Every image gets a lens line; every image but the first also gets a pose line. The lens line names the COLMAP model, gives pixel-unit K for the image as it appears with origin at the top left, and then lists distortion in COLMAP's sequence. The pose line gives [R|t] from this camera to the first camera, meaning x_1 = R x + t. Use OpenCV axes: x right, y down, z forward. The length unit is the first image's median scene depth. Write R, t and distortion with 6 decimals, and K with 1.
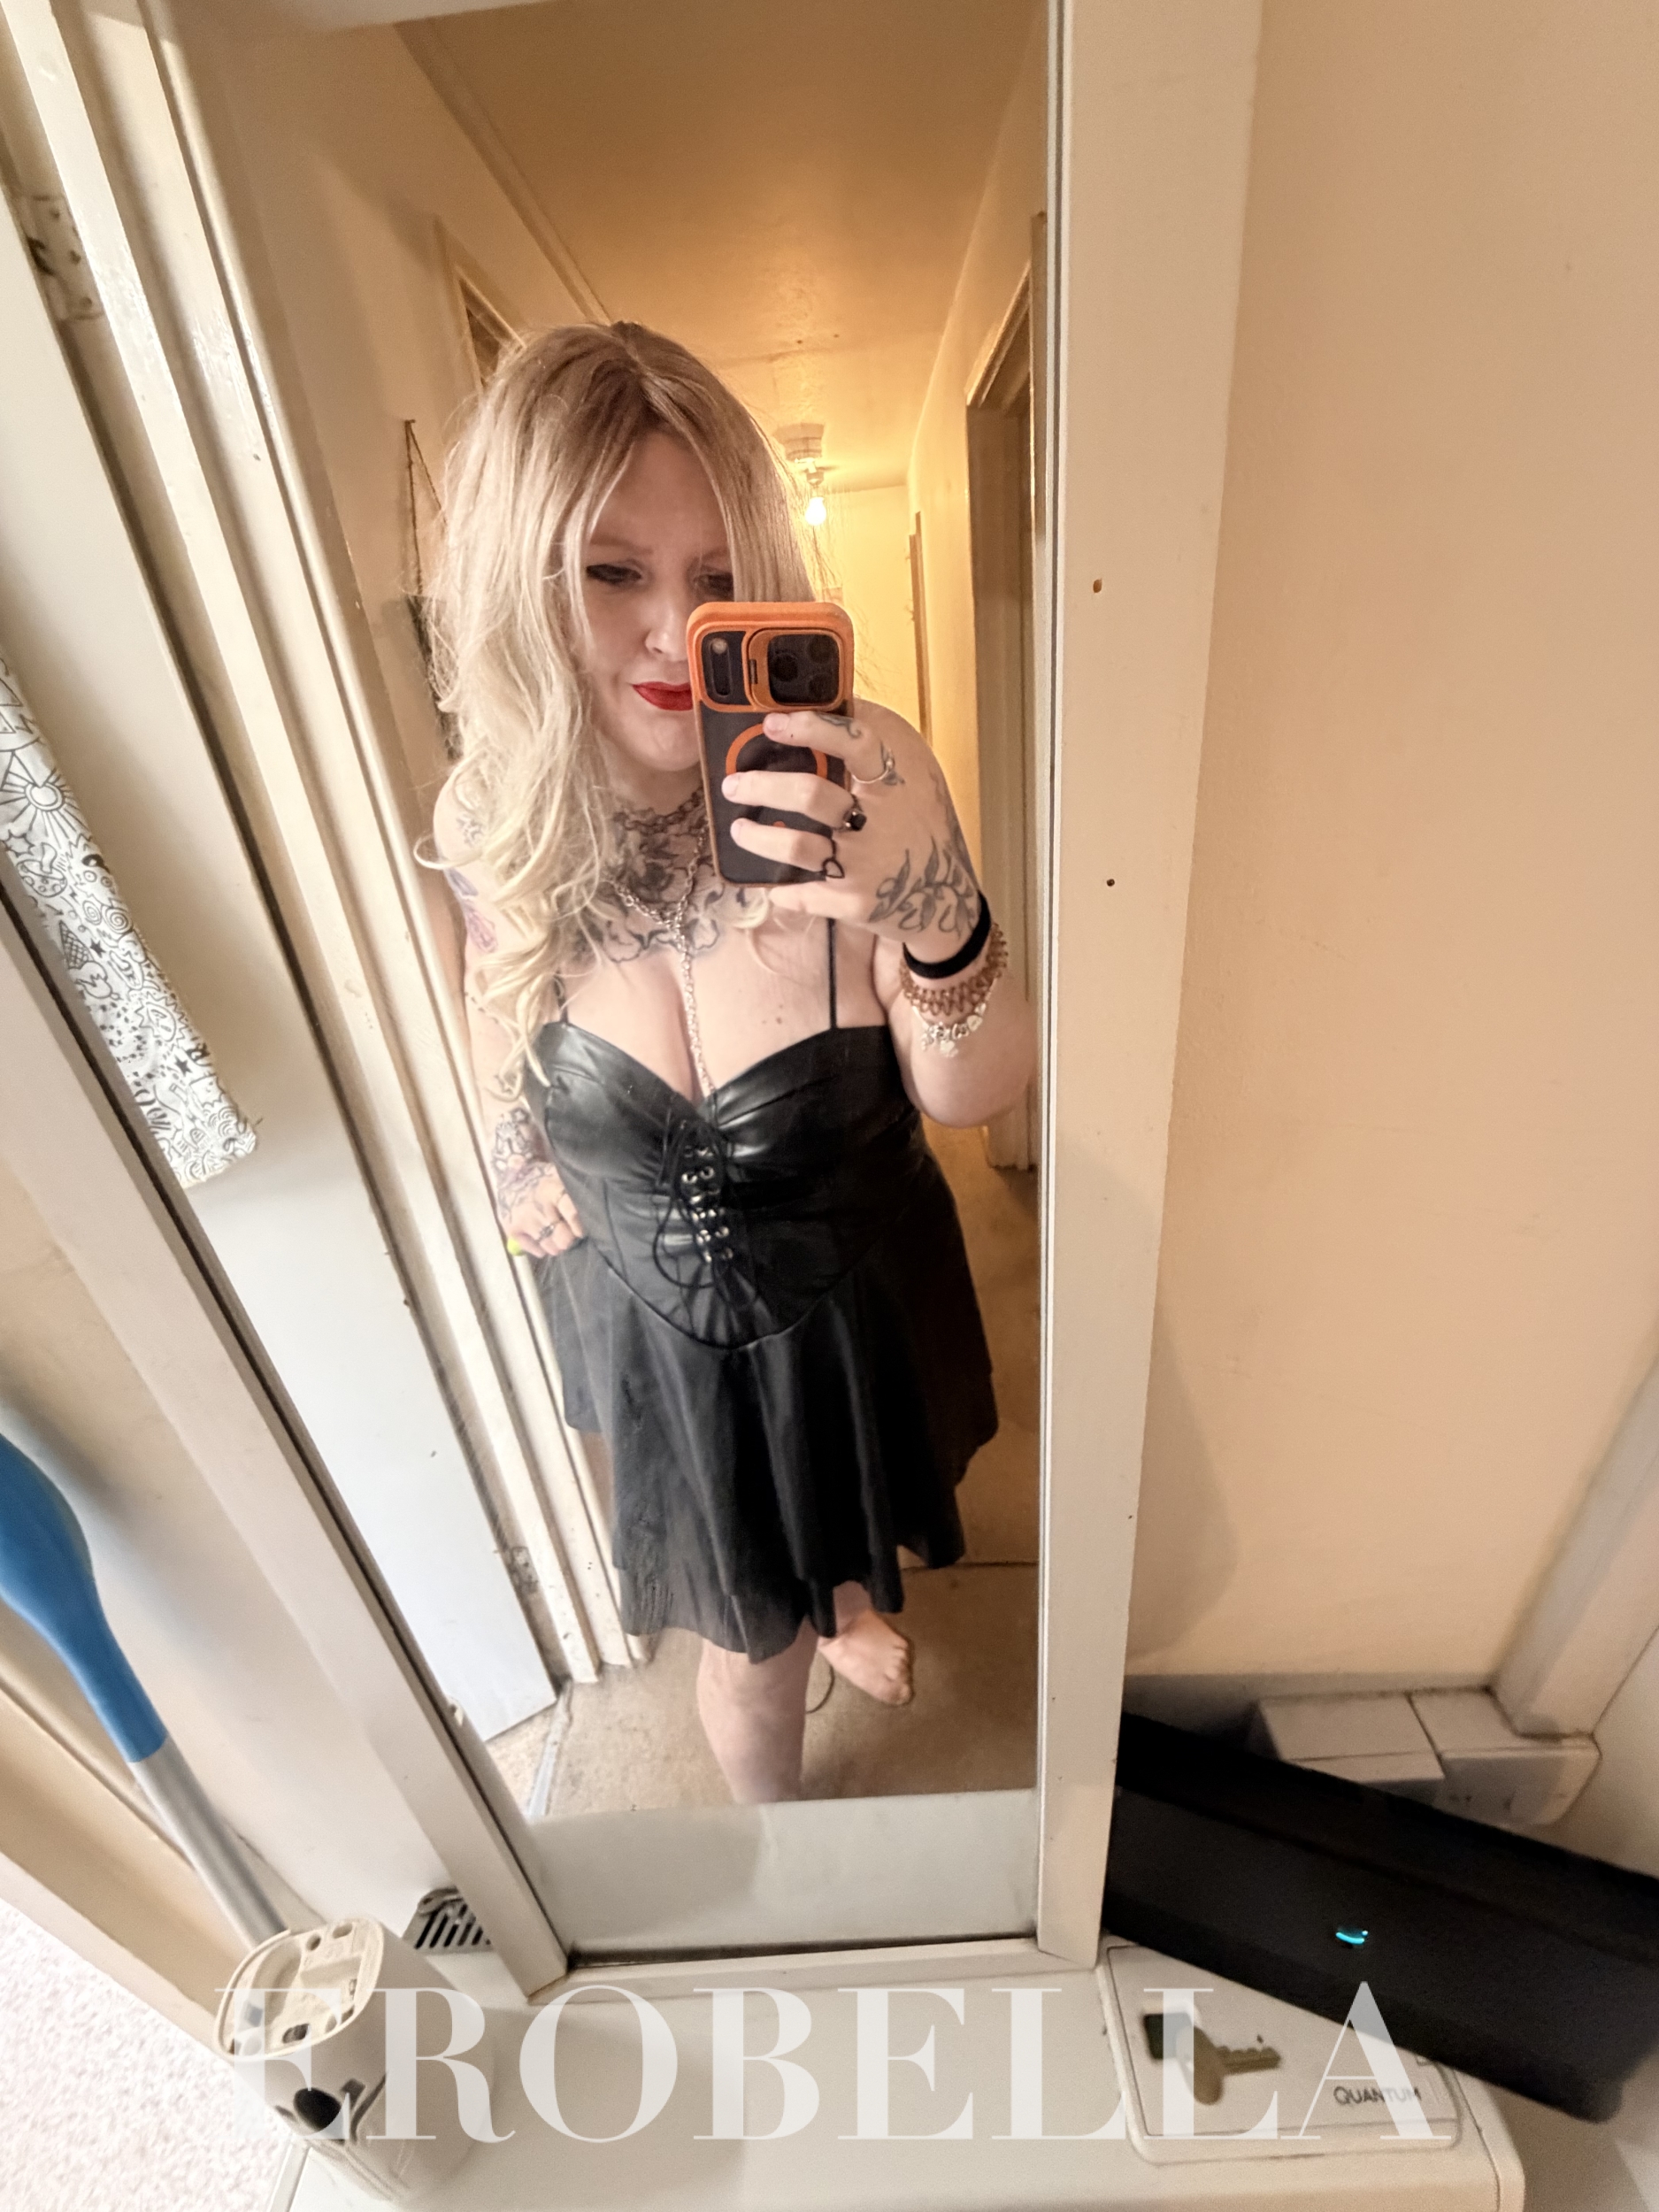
lens RADIAL K [[887.7, 0, 831.6], [0, 887.7, 1110.8], [0, 0, 1]] dist [0.001311, -0.000065]
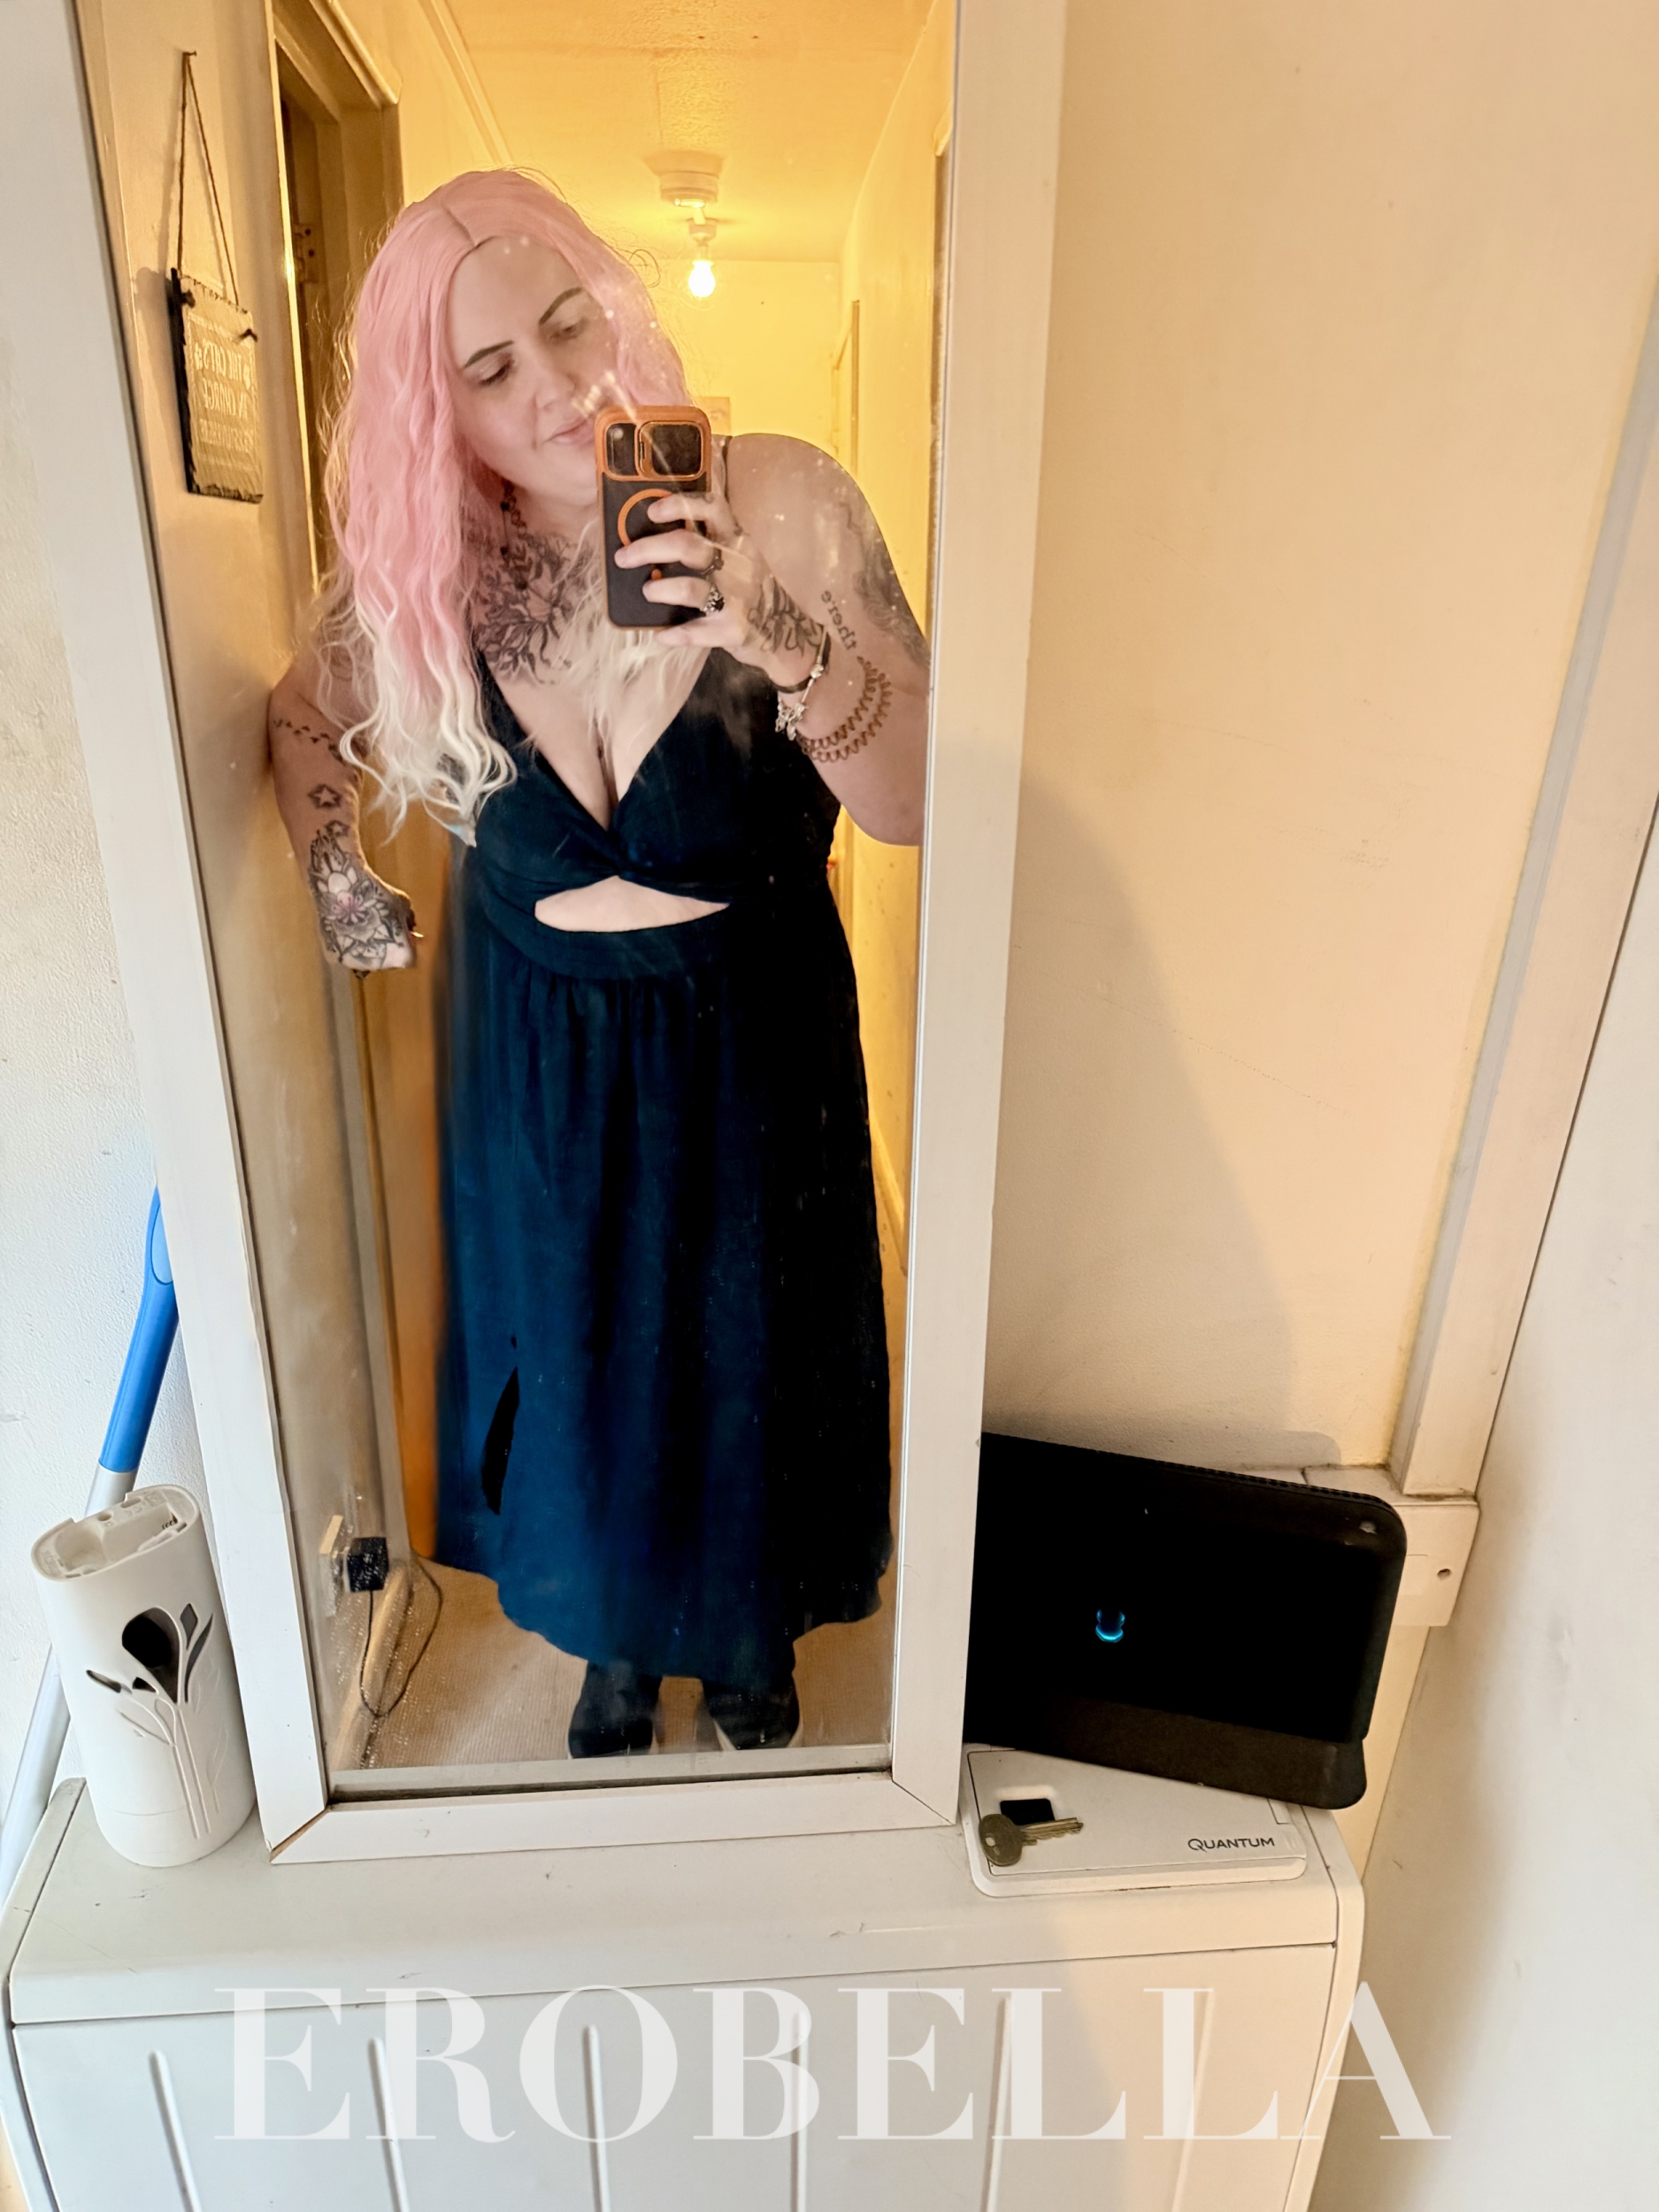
lens RADIAL K [[1531.4, 0, 829.5], [0, 1531.4, 1106.0], [0, 0, 1]] dist [-0.001029, 0.000278]
pose [[0.990641, 0.076627, 0.112951, -0.025986], [-0.063669, 0.991418, -0.114180, 0.265823], [-0.120731, 0.105920, 0.987018, -0.298358]]
